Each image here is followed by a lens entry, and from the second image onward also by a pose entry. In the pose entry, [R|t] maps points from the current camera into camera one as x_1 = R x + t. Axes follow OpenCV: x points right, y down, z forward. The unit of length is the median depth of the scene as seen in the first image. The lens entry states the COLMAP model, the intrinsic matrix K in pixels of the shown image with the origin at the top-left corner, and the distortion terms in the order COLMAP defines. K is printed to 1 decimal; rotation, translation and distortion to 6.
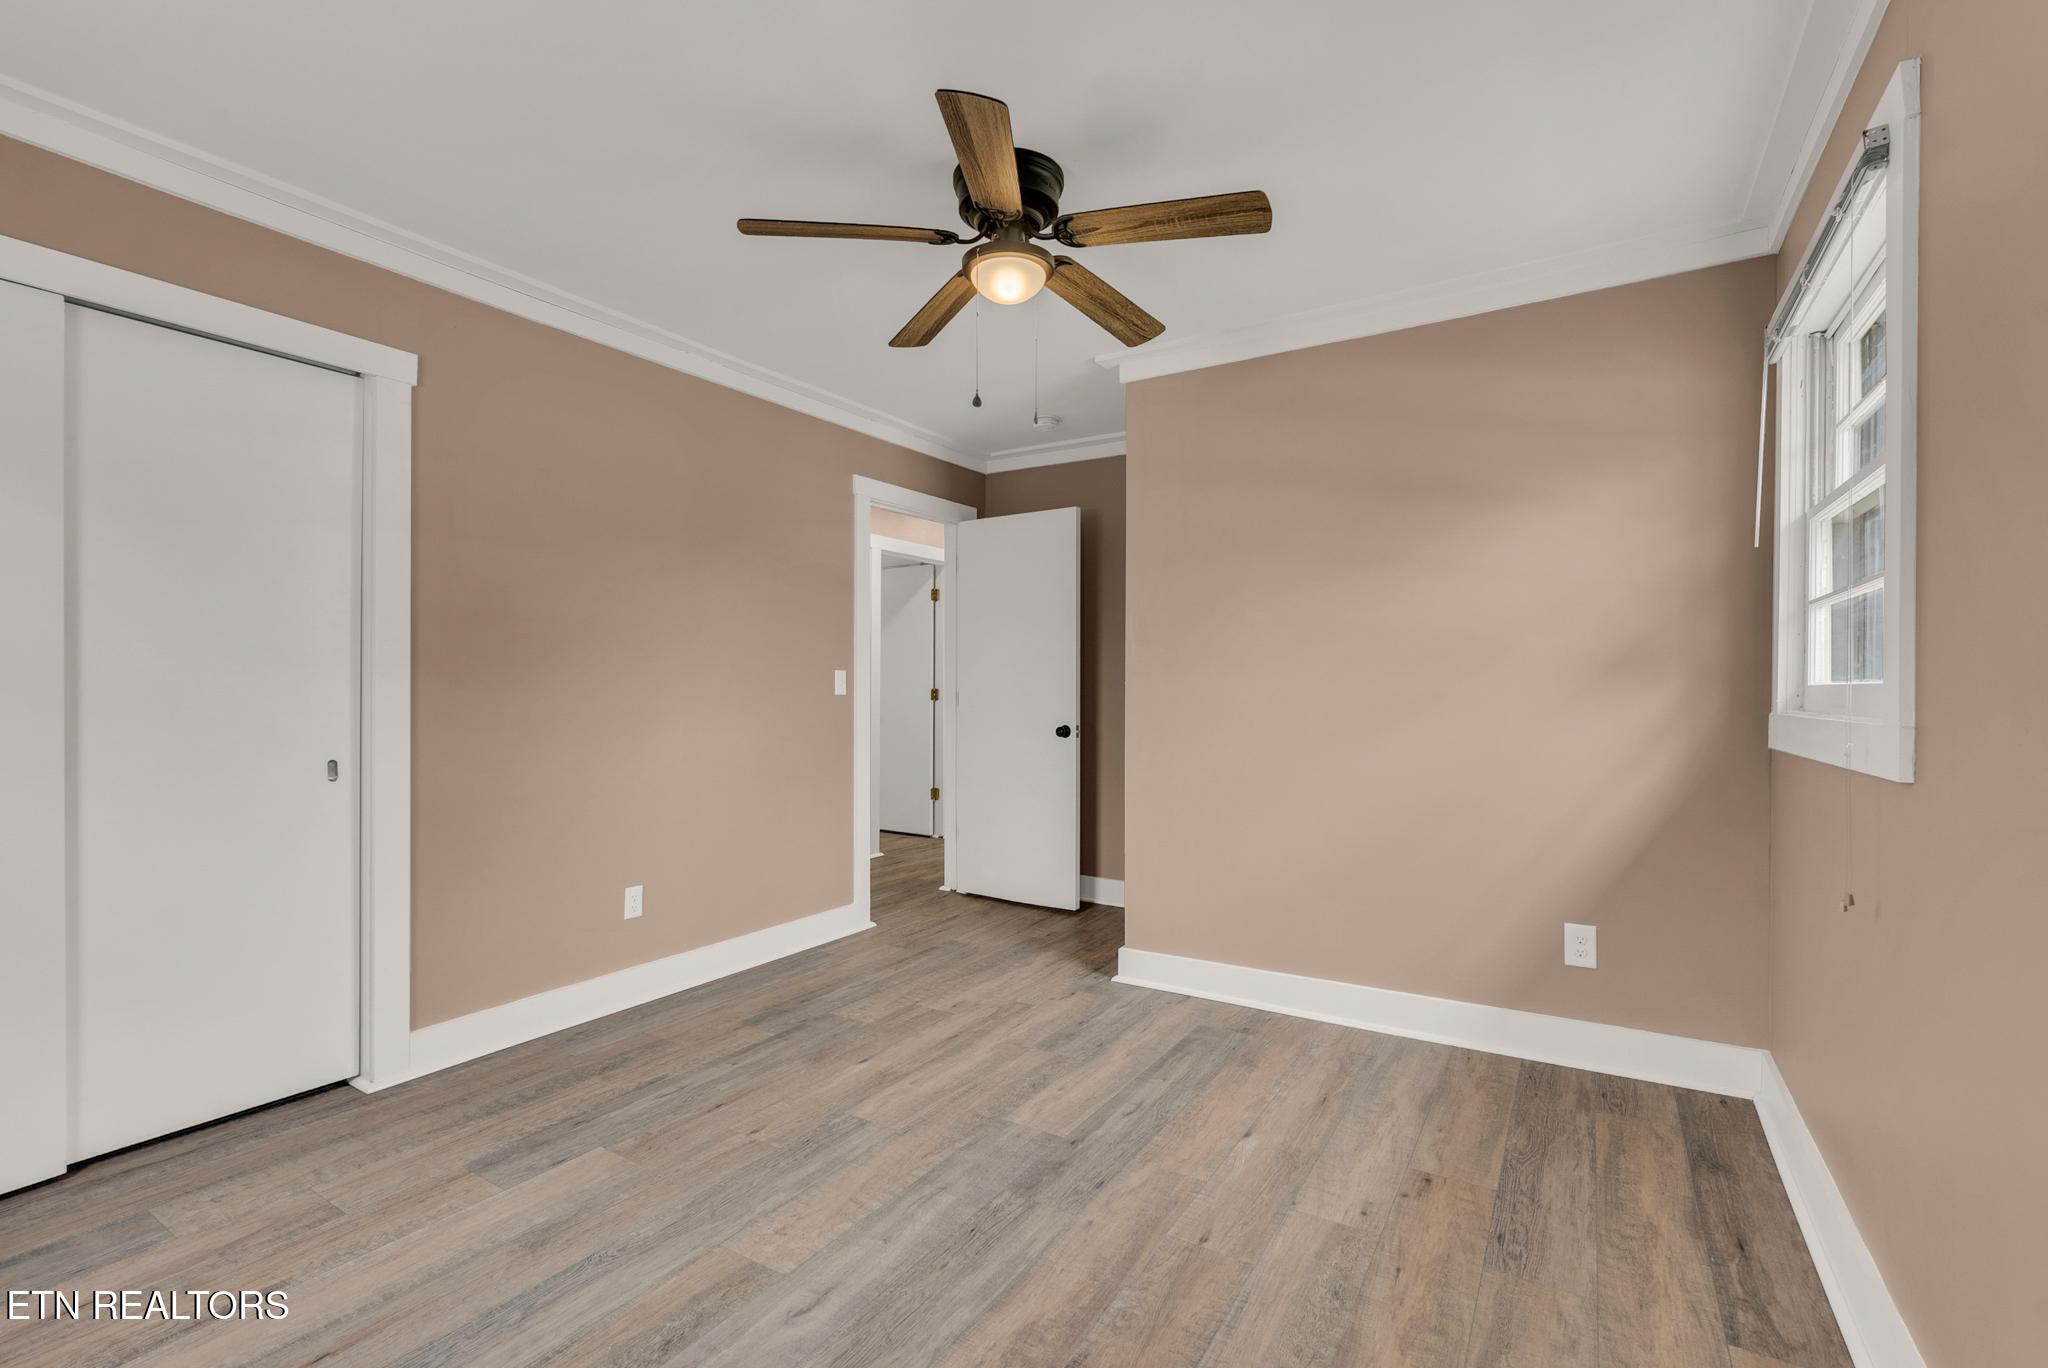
lens RADIAL K [[903.0, 0, 1035.4], [0, 903.0, 690.0], [0, 0, 1]] dist [-0.001244, 0.000115]
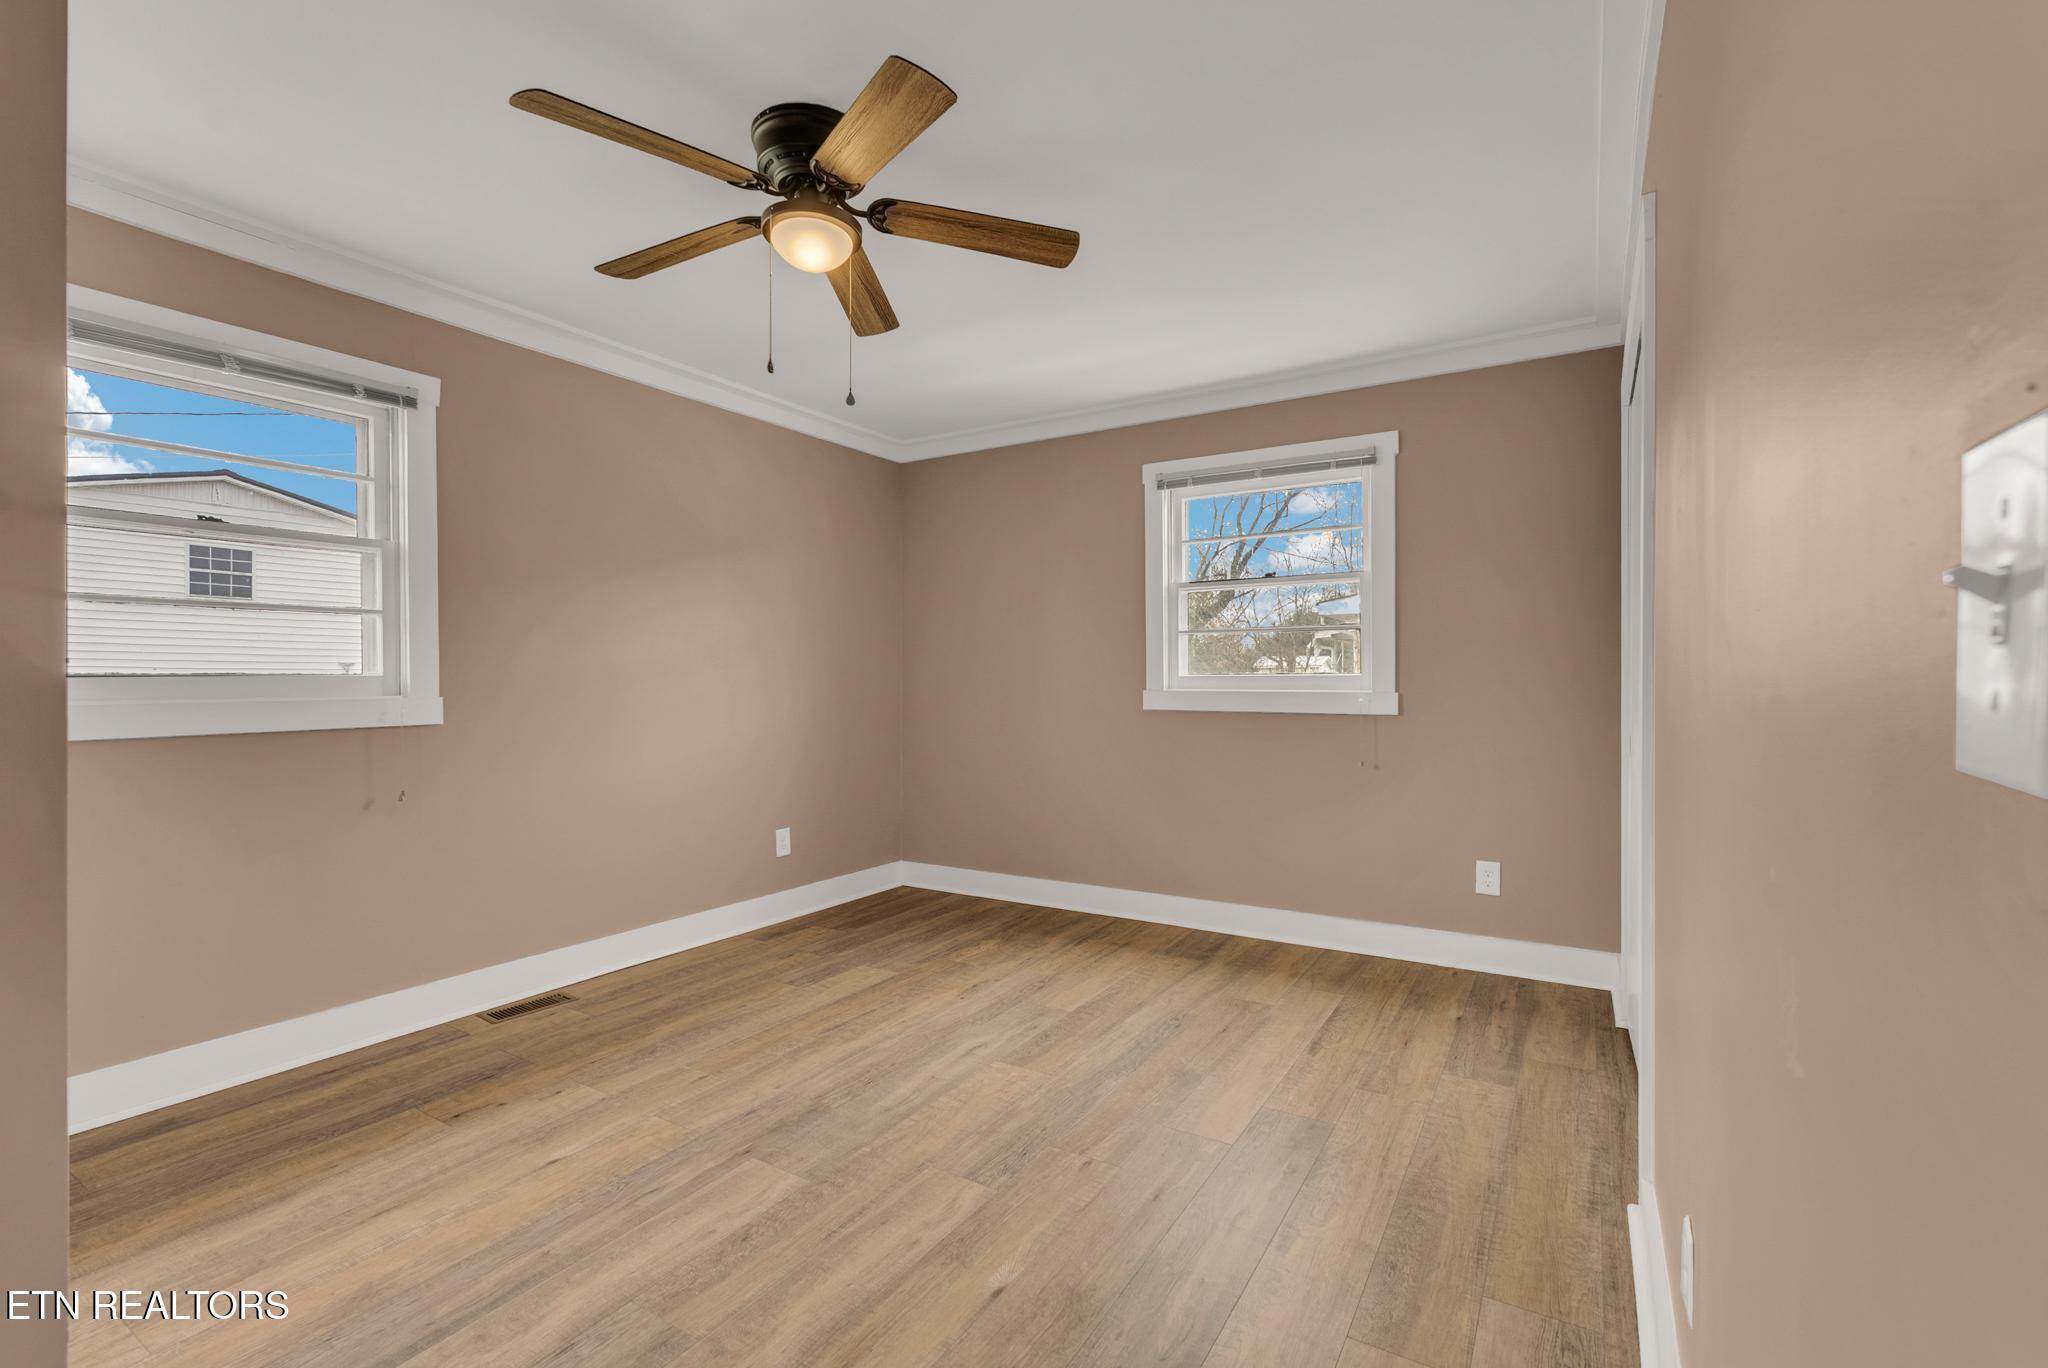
lens RADIAL K [[903.0, 0, 1035.4], [0, 903.0, 690.0], [0, 0, 1]] dist [-0.001244, 0.000115]
pose [[-0.999988, 0.001099, -0.004768, -0.266683], [0.001029, 0.999892, 0.014630, -0.004062], [0.004784, 0.014625, -0.999882, 1.998773]]
